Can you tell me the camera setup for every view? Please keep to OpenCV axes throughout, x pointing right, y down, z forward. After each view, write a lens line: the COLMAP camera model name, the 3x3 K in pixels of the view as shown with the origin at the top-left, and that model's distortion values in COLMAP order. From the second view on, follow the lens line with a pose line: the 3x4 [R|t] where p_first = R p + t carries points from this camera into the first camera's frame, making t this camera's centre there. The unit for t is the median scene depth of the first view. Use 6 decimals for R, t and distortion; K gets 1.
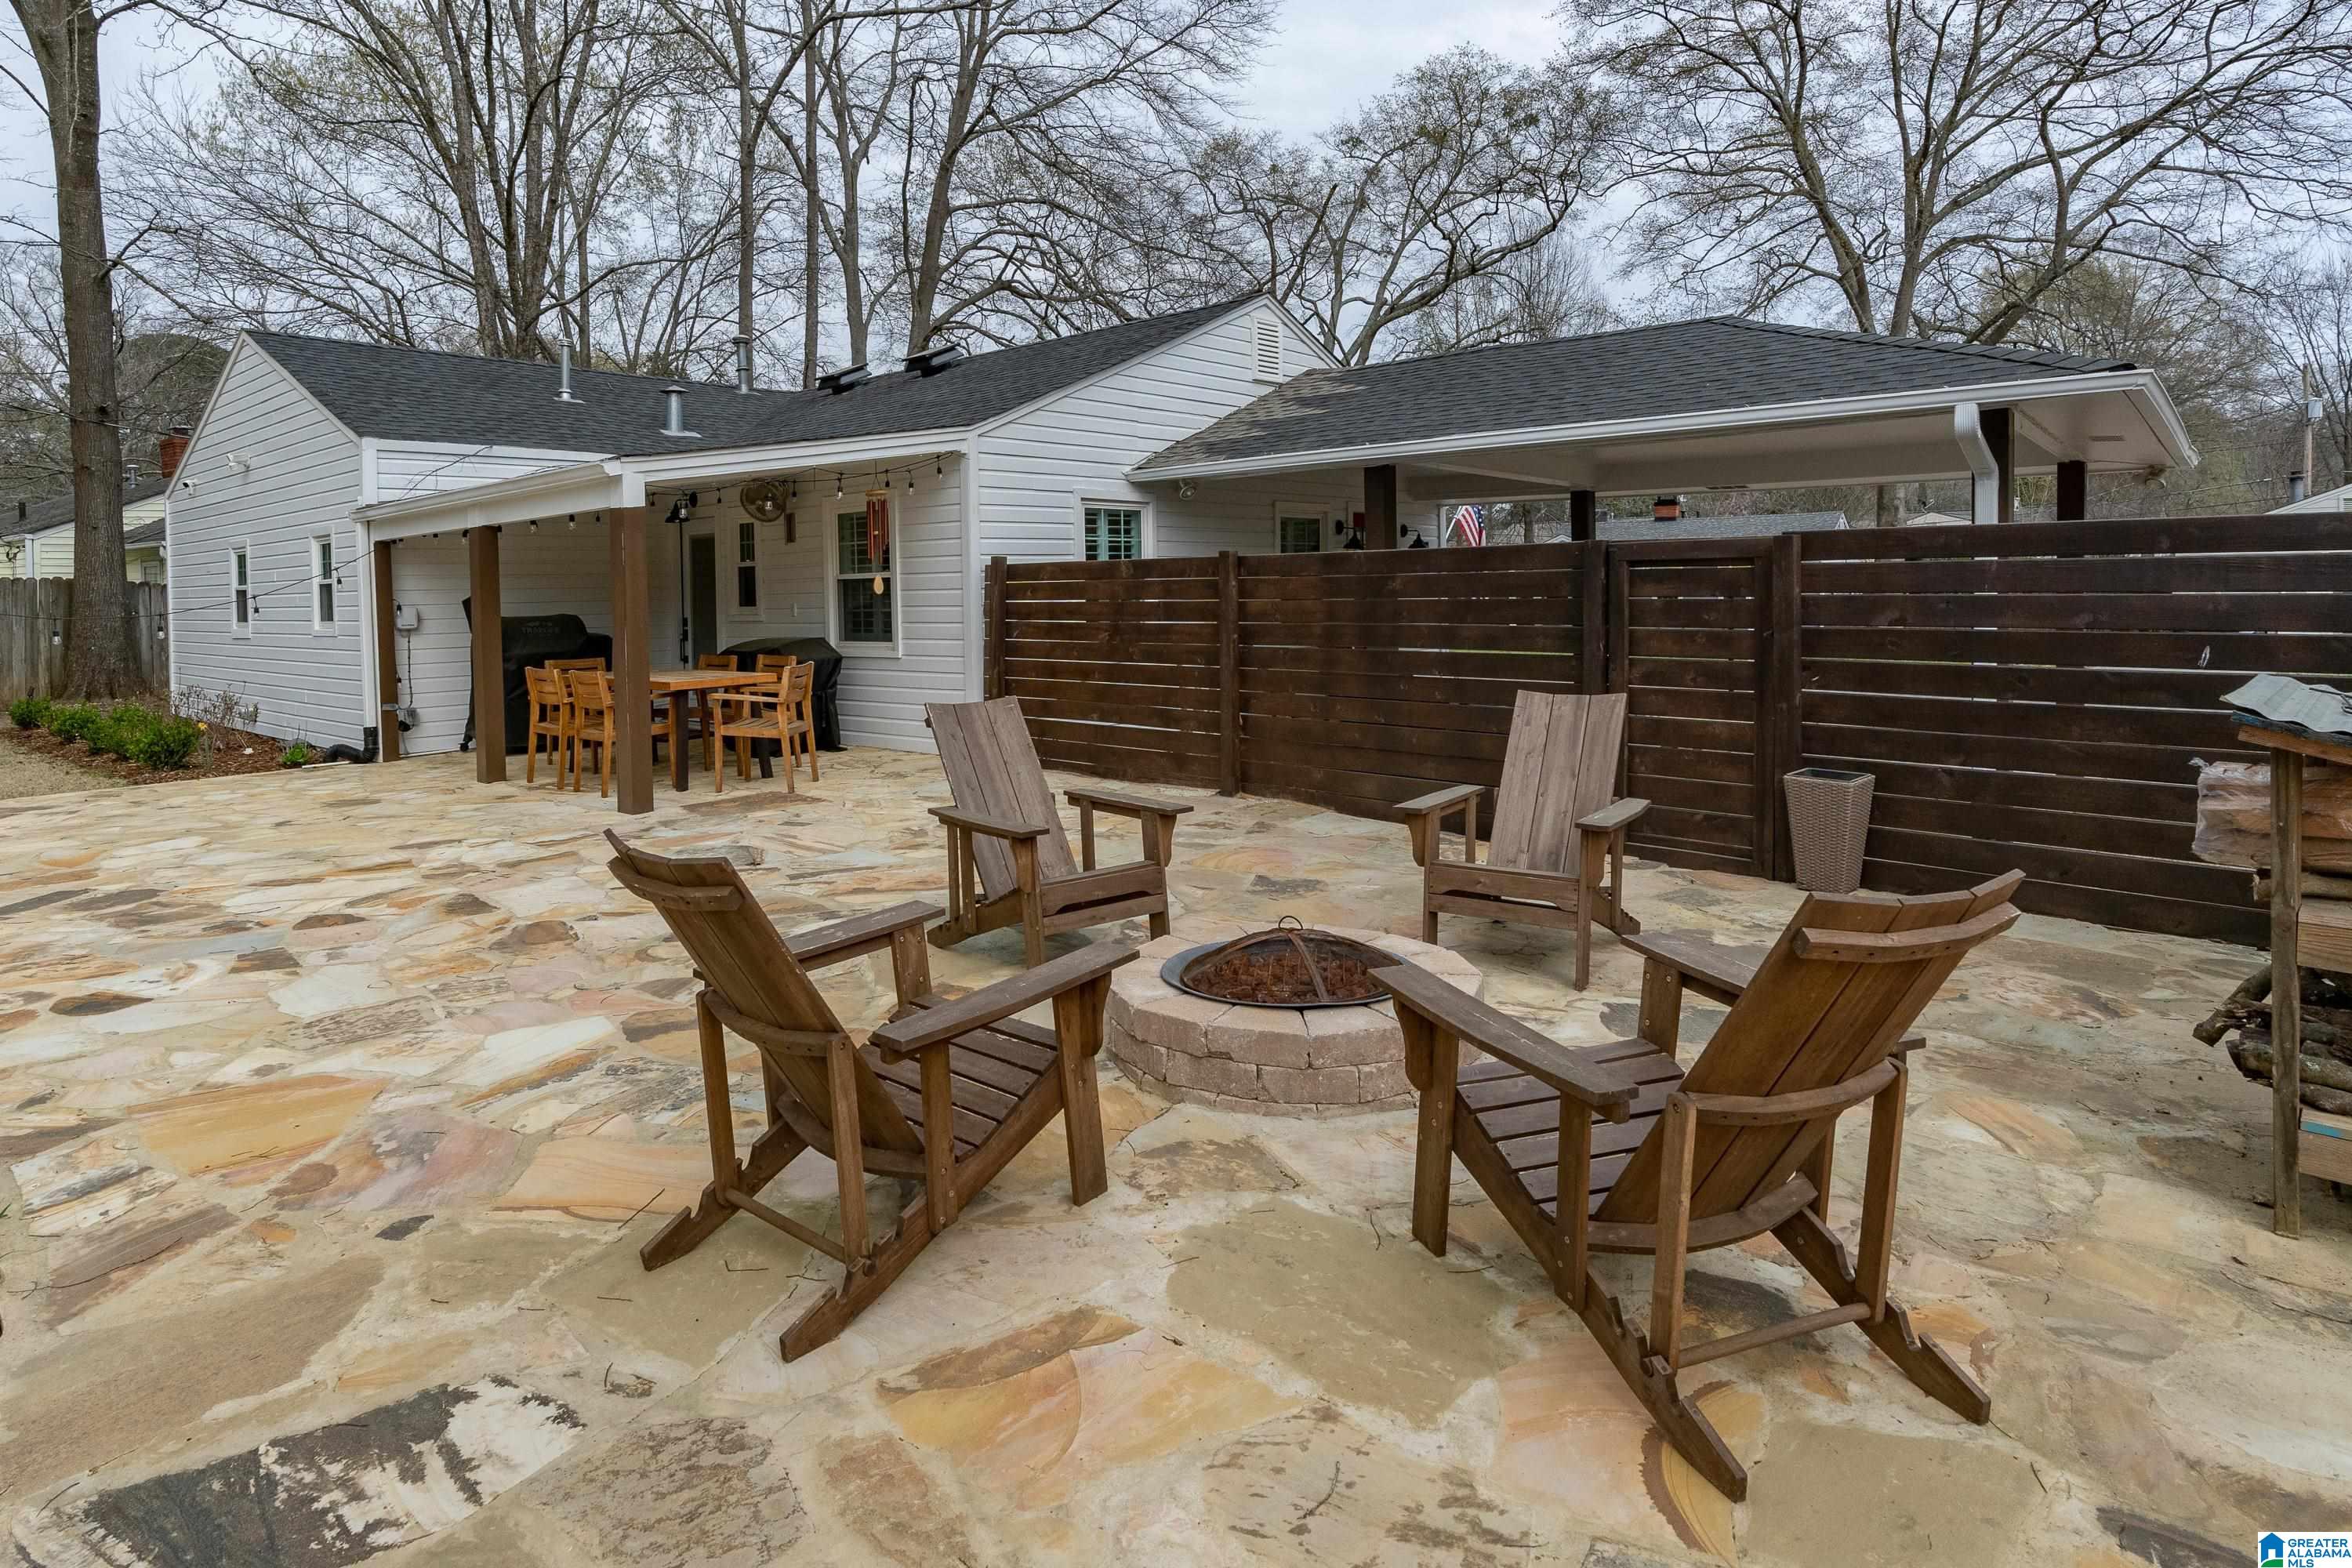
lens RADIAL K [[1265.1, 0, 1127.8], [0, 1265.1, 618.8], [0, 0, 1]] dist [-0.012201, 0.003252]
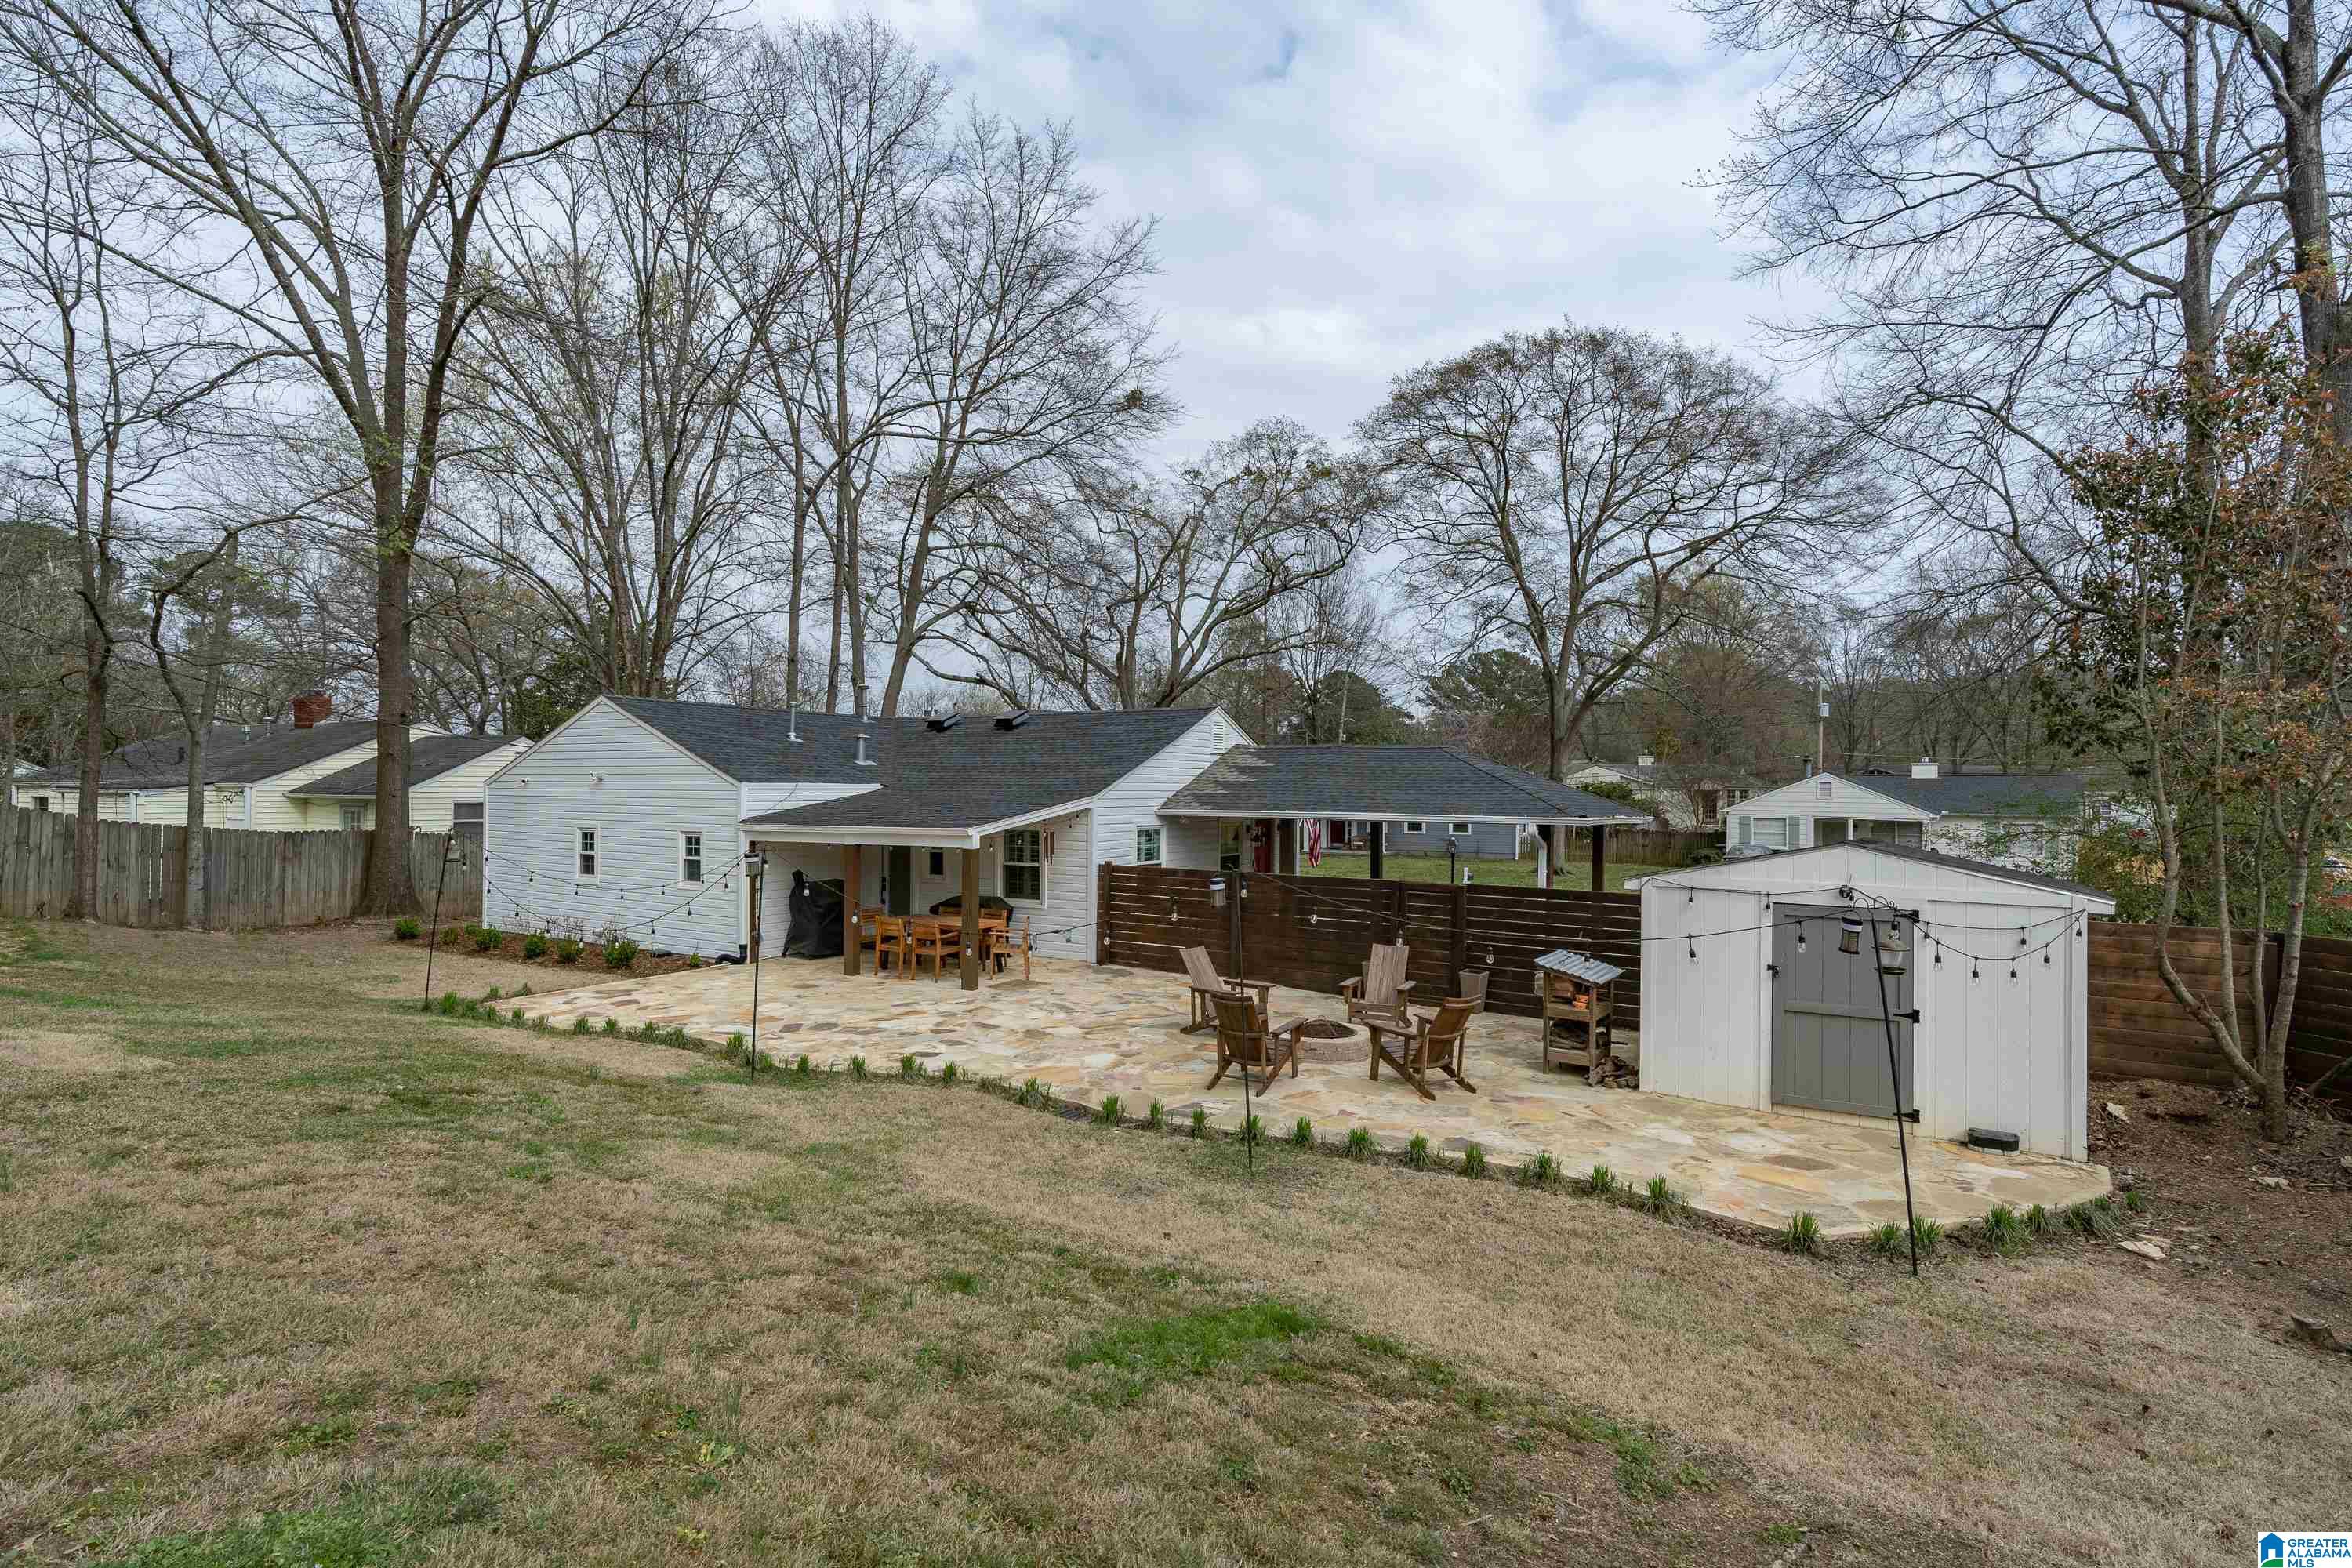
lens RADIAL K [[1155.8, 0, 1169.3], [0, 1155.8, 780.6], [0, 0, 1]] dist [-0.024374, 0.000088]
pose [[0.980500, 0.026379, 0.194740, -0.229093], [-0.021134, 0.999357, -0.028963, -0.078631], [-0.195379, 0.024282, 0.980427, -0.513719]]
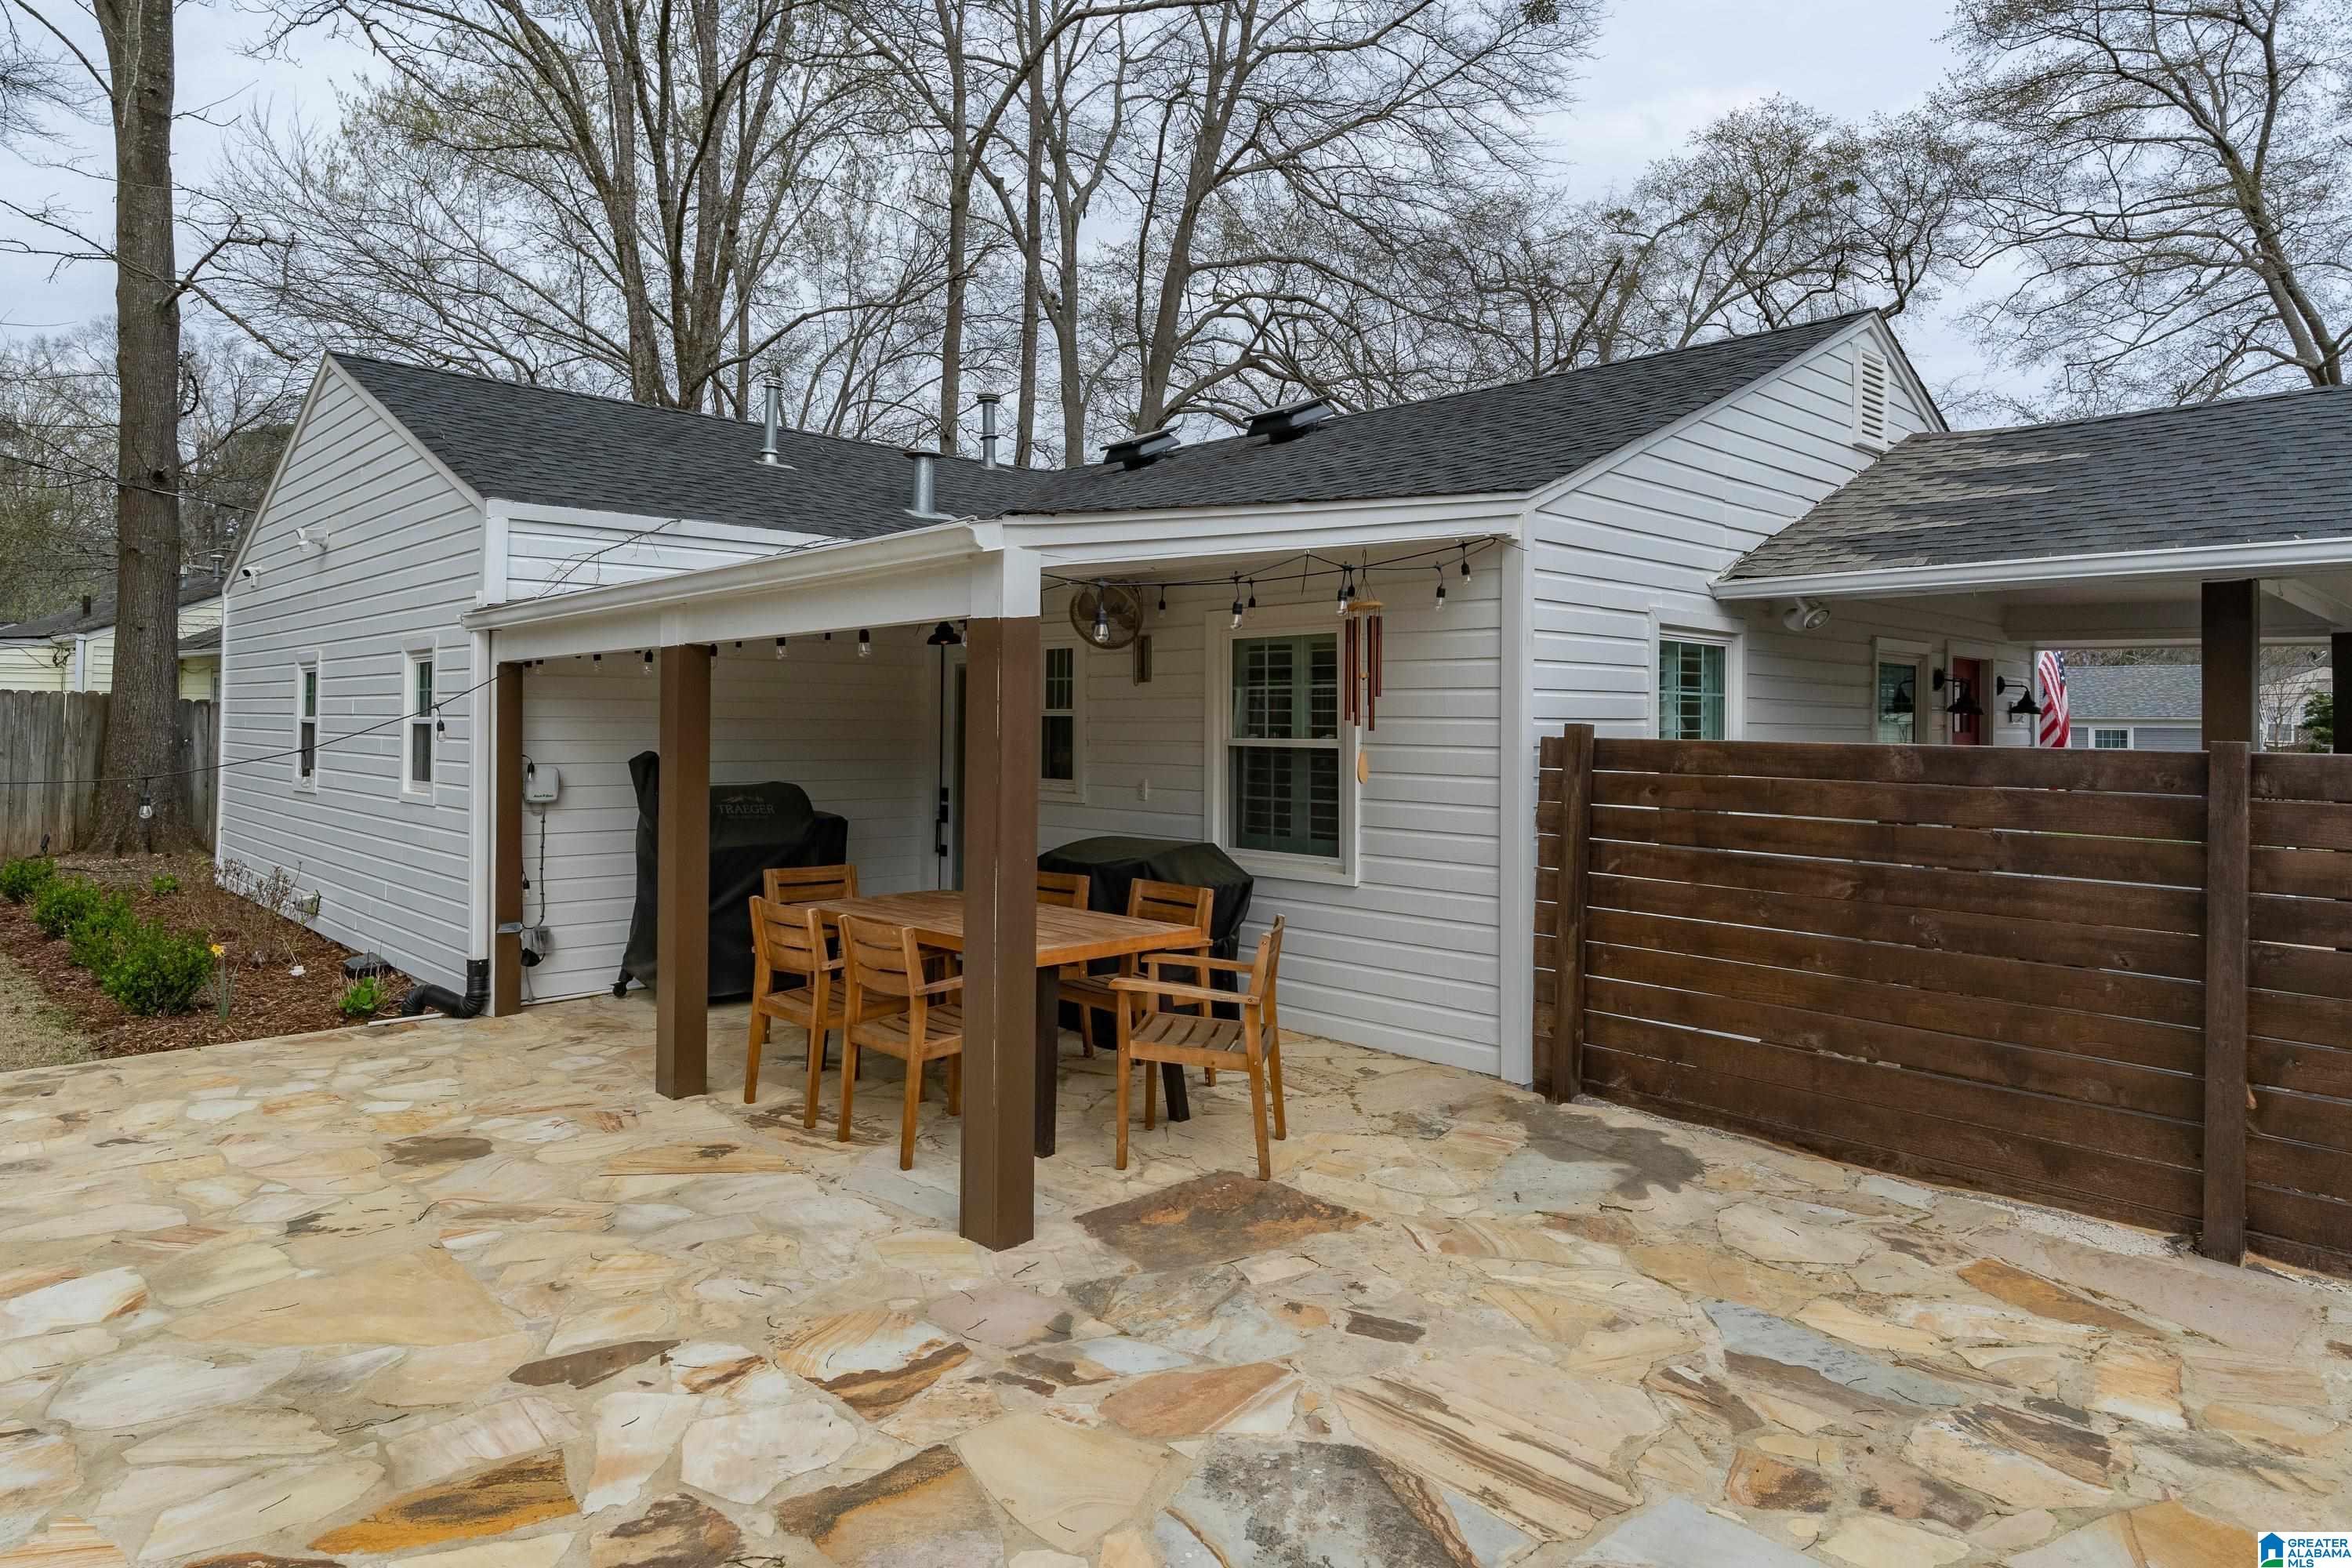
lens RADIAL K [[1359.6, 0, 1182.9], [0, 1359.6, 711.4], [0, 0, 1]] dist [0.001963, -0.004408]
pose [[0.997367, 0.030175, -0.065937, -0.147513], [-0.032214, 0.999028, -0.030081, -0.019295], [0.064966, 0.032125, 0.997370, 0.241038]]
